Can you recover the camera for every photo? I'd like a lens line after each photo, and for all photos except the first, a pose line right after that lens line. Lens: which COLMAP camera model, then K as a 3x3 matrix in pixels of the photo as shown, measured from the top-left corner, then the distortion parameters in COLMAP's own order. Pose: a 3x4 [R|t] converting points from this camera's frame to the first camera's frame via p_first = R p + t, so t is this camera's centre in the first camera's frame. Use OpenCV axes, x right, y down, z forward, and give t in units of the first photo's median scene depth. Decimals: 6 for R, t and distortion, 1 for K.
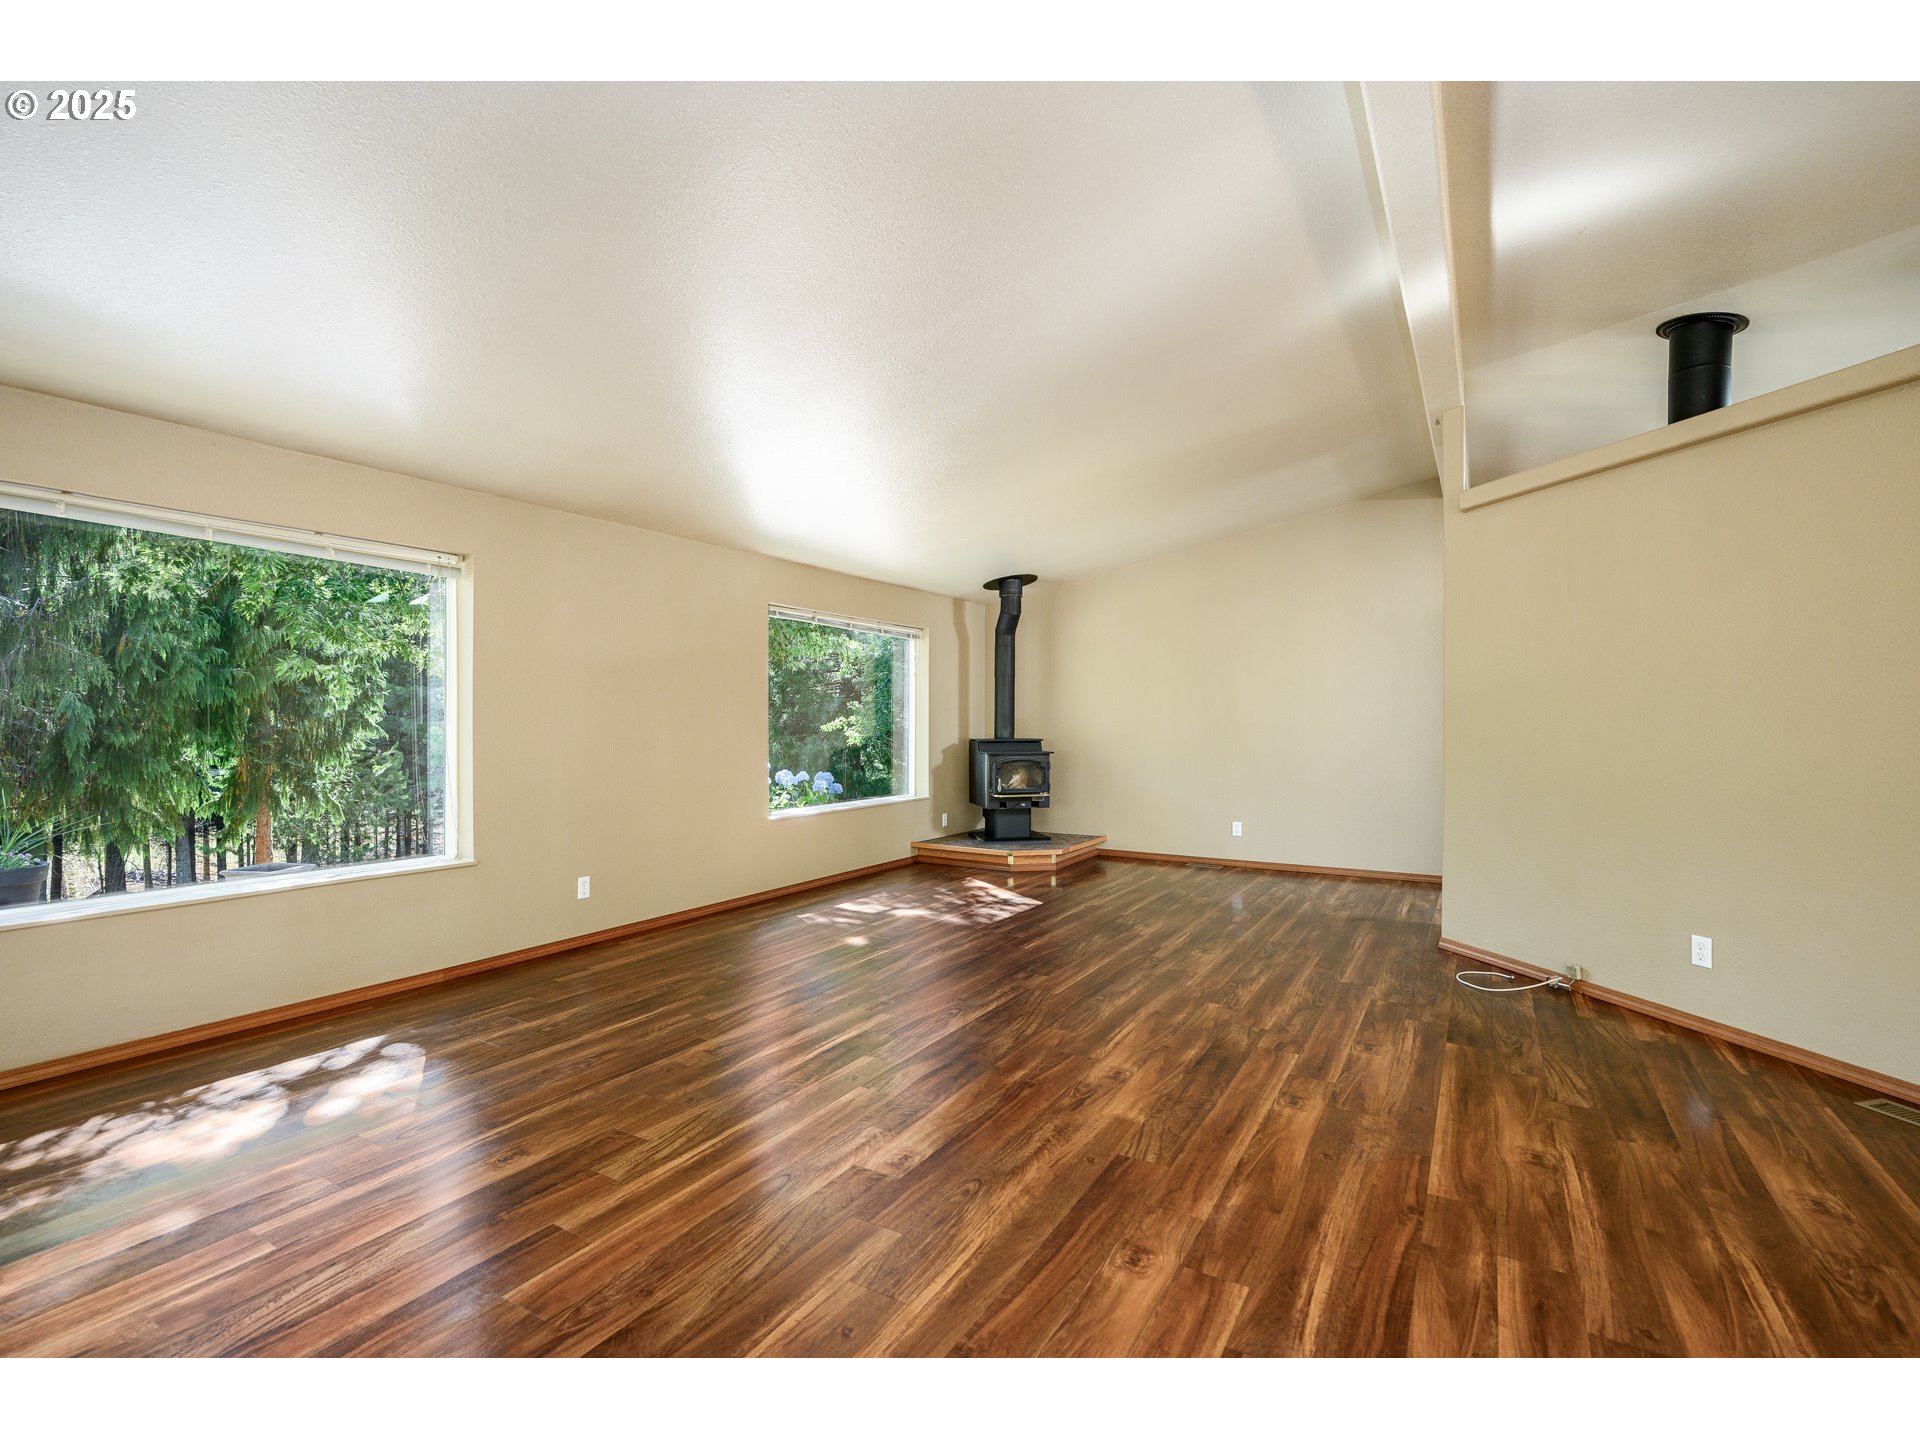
lens RADIAL K [[875.3, 0, 962.6], [0, 875.3, 715.8], [0, 0, 1]] dist [-0.000349, 0.000283]
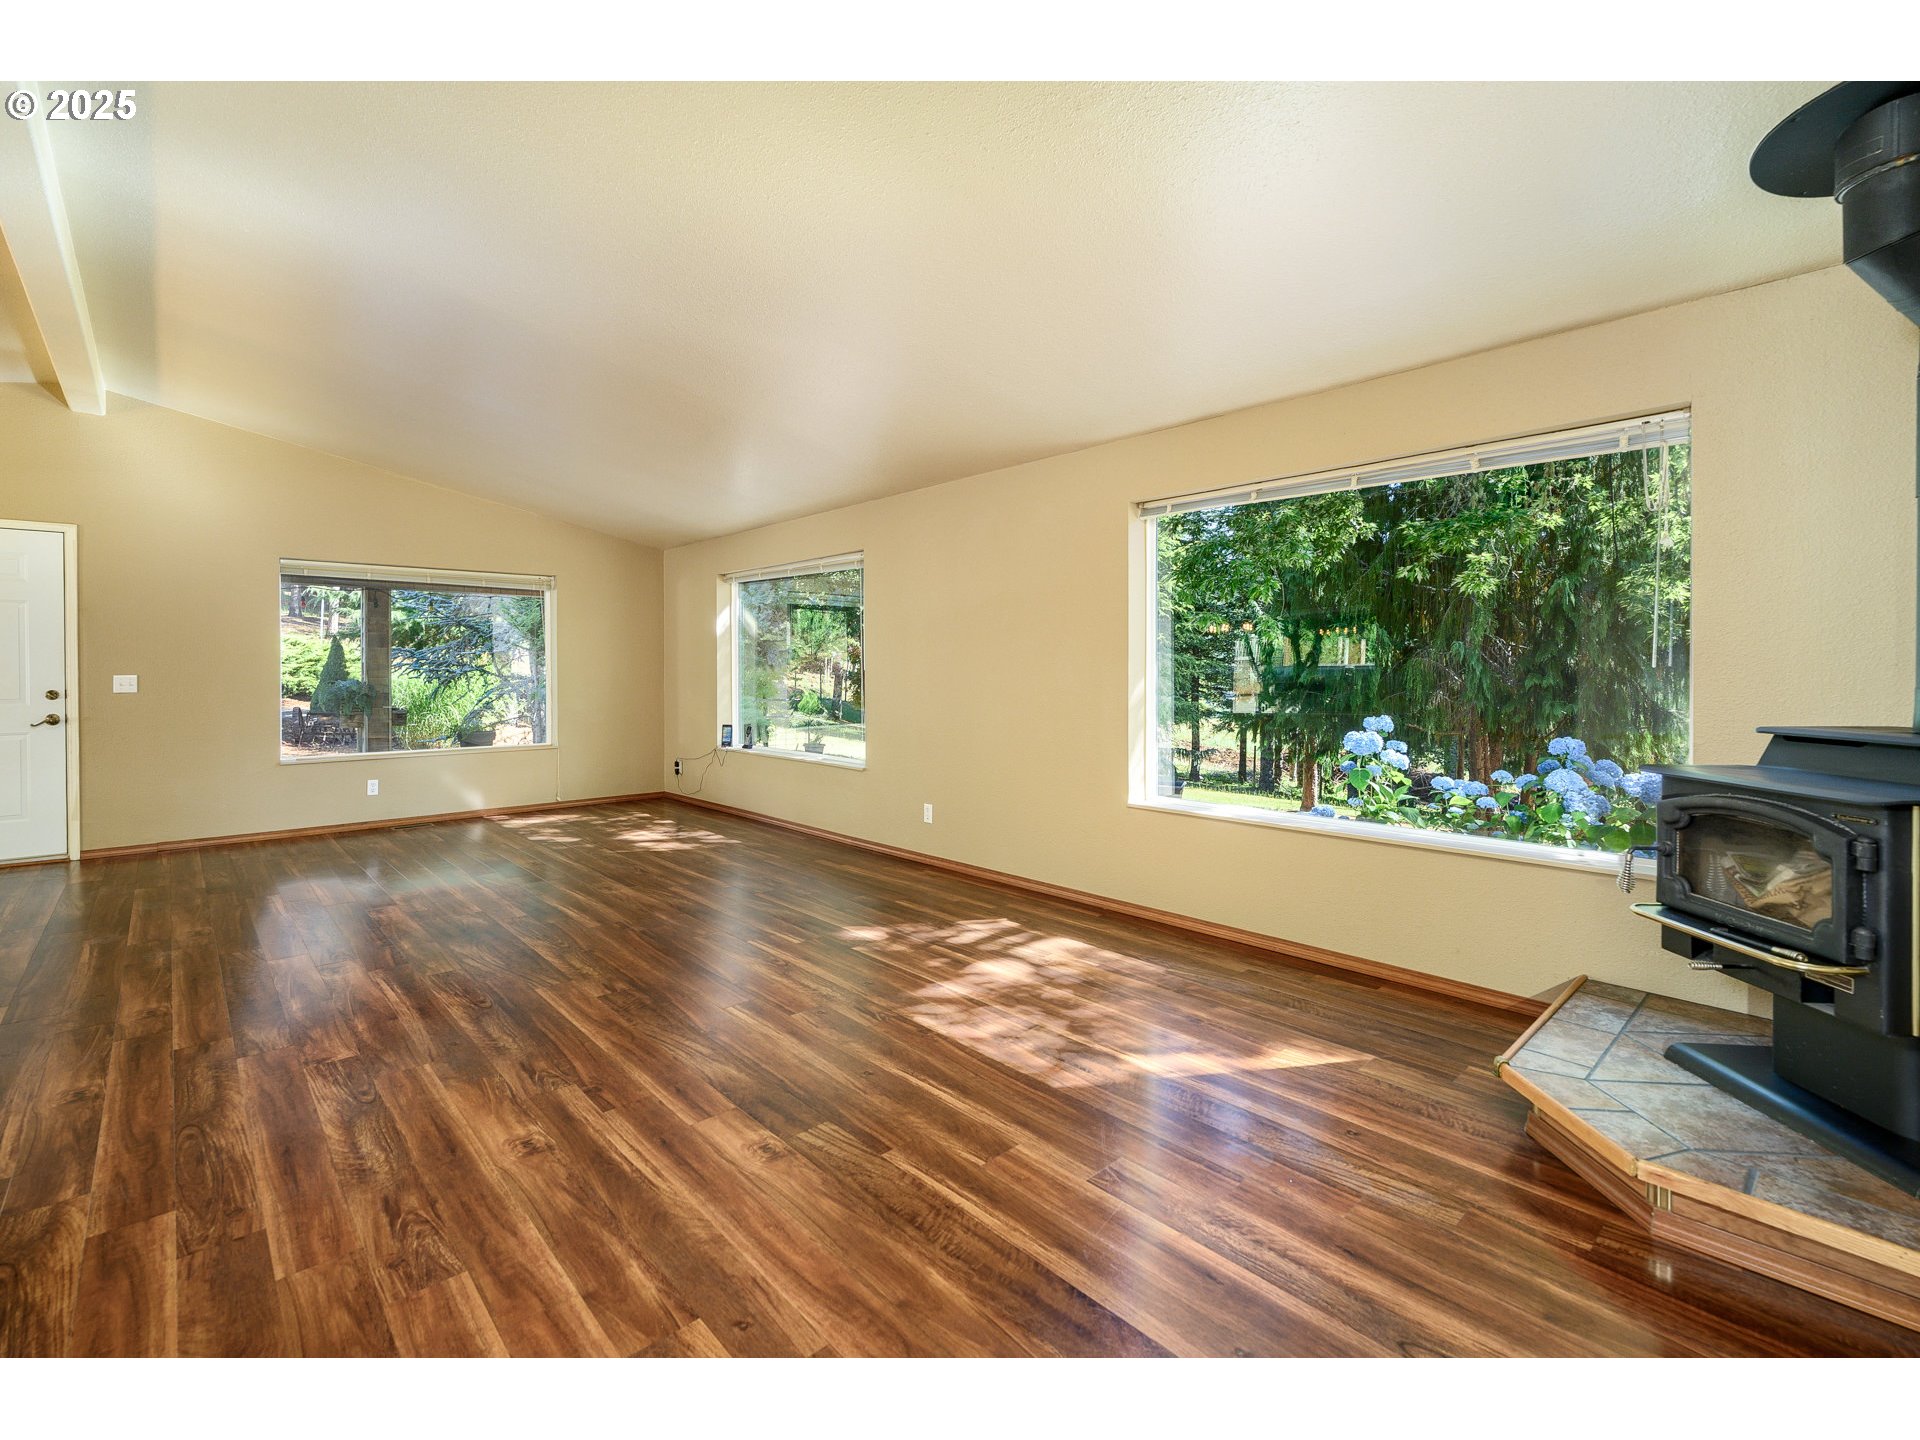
lens RADIAL K [[846.2, 0, 869.3], [0, 846.2, 673.6], [0, 0, 1]] dist [-0.001726, -0.000261]
pose [[-0.331188, 0.008128, -0.943530, 1.000650], [0.008038, 0.999951, 0.005793, 0.011133], [0.943530, -0.005666, -0.331237, 2.045717]]
